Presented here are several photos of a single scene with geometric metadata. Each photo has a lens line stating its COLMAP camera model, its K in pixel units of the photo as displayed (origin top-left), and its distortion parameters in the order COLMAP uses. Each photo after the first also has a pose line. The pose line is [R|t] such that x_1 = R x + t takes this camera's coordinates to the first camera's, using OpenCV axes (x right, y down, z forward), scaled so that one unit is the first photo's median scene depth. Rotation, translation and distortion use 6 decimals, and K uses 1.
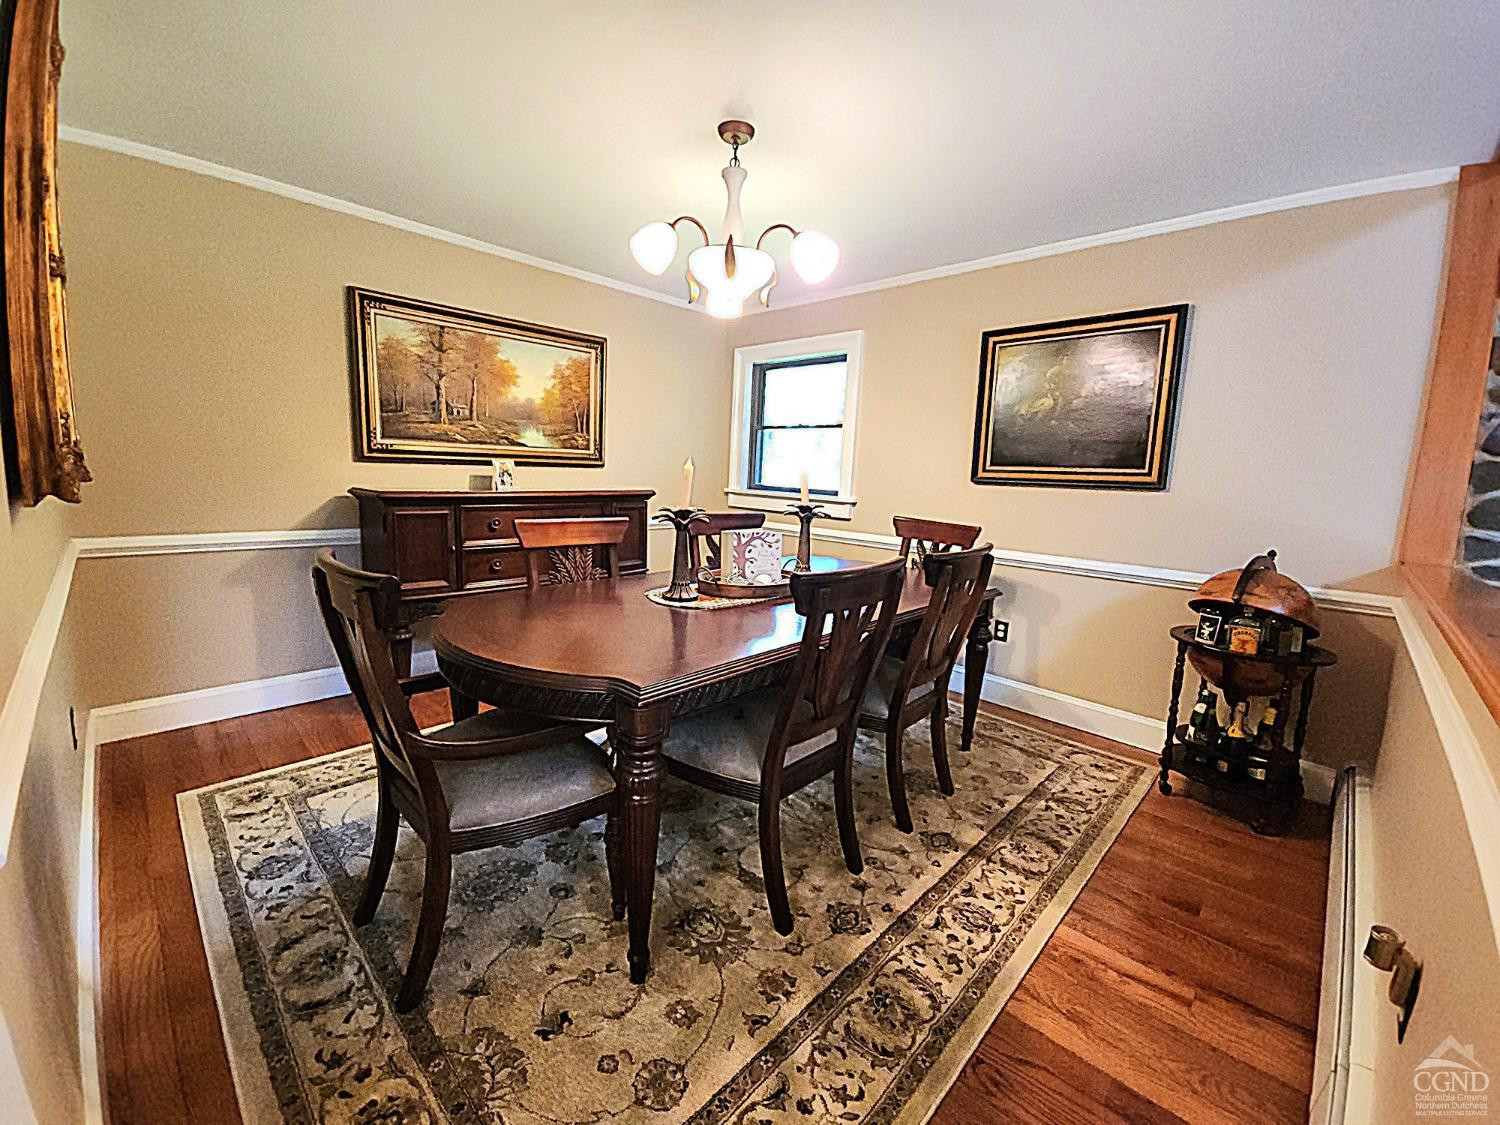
lens RADIAL K [[616.3, 0, 741.7], [0, 616.3, 557.7], [0, 0, 1]] dist [0.013367, -0.010273]
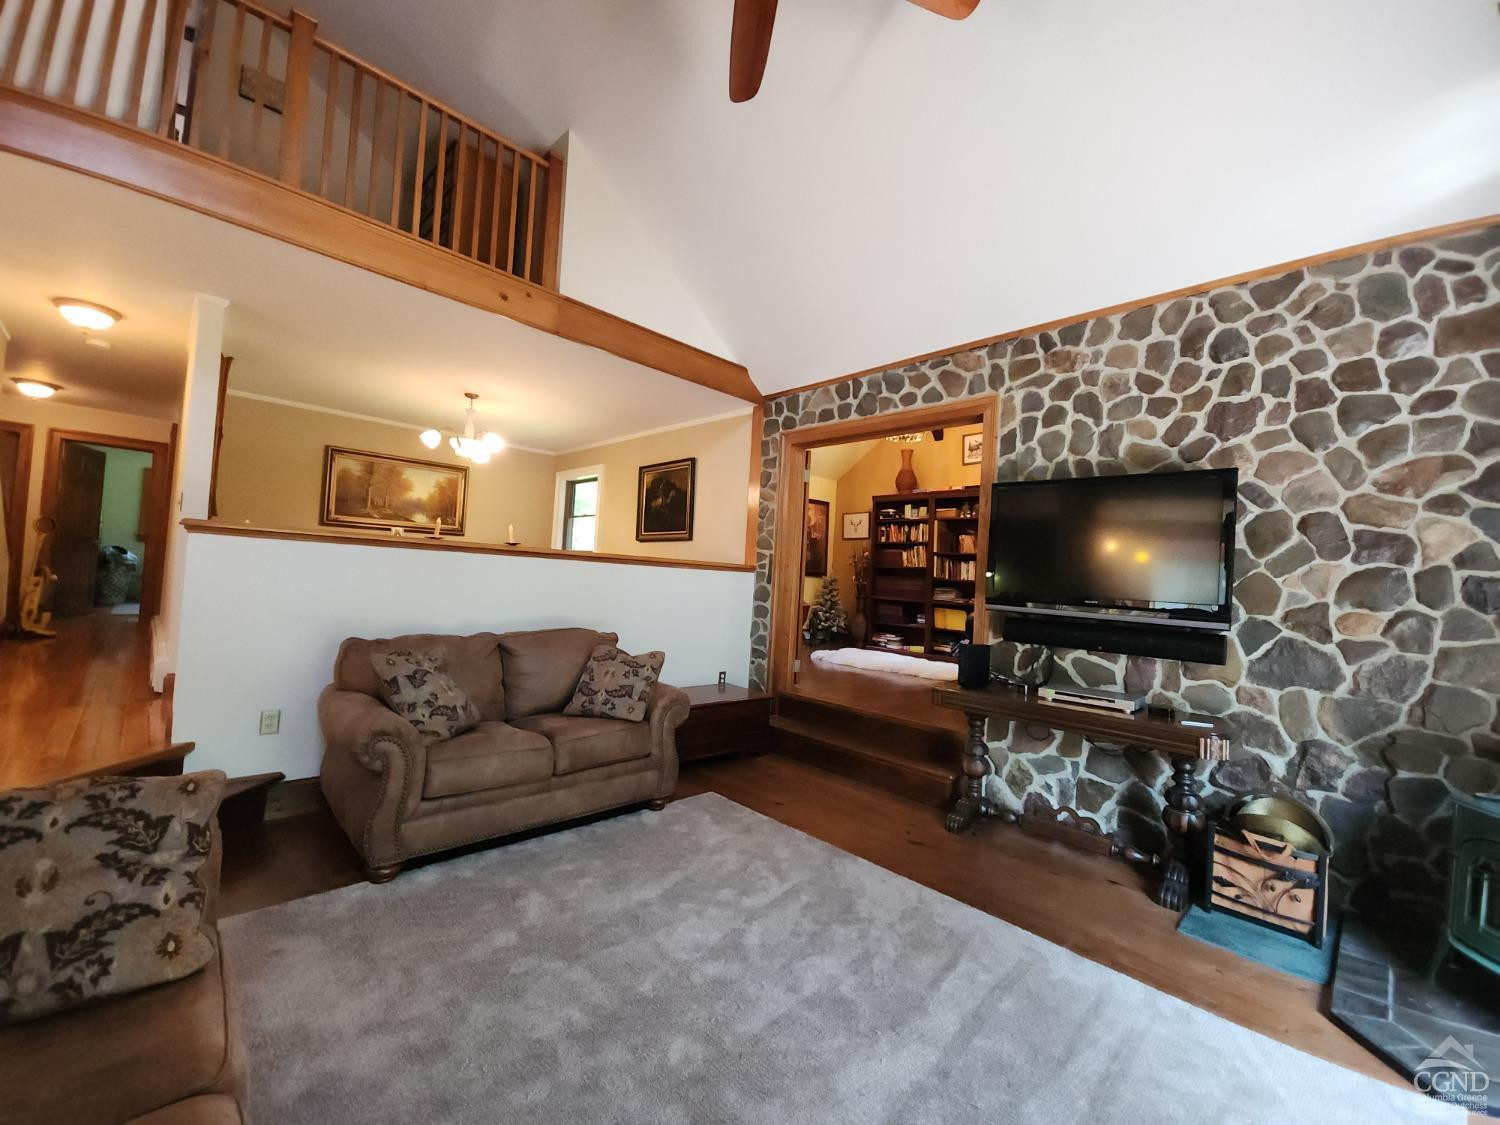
lens RADIAL K [[616.3, 0, 741.7], [0, 616.3, 557.7], [0, 0, 1]] dist [0.013367, -0.010273]
pose [[0.999653, 0.012520, -0.023160, 0.843327], [-0.016509, 0.983345, -0.180999, 0.306730], [0.020508, 0.181319, 0.983211, -0.995071]]
